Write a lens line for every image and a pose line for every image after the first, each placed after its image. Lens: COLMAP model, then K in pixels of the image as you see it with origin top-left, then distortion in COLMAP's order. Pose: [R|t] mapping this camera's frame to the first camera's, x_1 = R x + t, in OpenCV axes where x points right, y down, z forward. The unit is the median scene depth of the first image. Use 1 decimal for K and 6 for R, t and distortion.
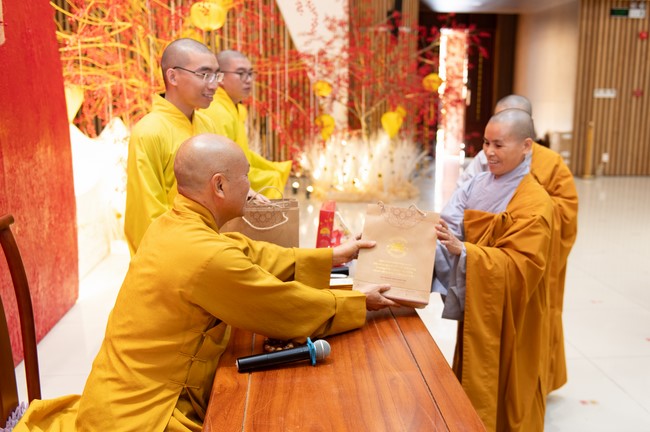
lens RADIAL K [[604.5, 0, 324.9], [0, 604.5, 220.5], [0, 0, 1]] dist [0.003331, -0.011278]
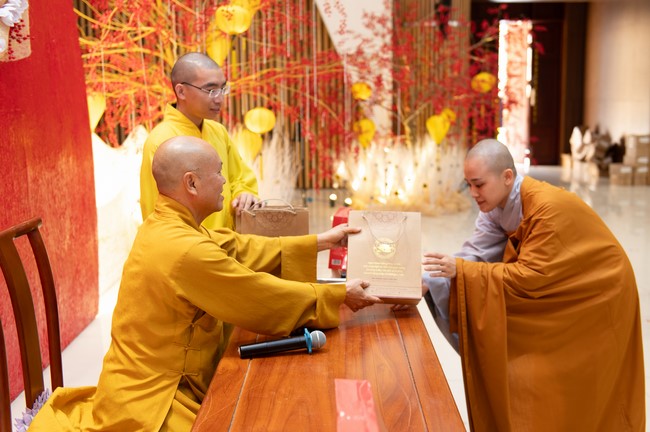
lens RADIAL K [[715.8, 0, 325.0], [0, 715.8, 216.0], [0, 0, 1]] dist [0.002487, 0.026222]
pose [[0.996698, -0.002900, -0.081149, 0.039800], [-0.000168, 0.999286, -0.037771, 0.014842], [0.081201, 0.037660, 0.995986, -0.098546]]
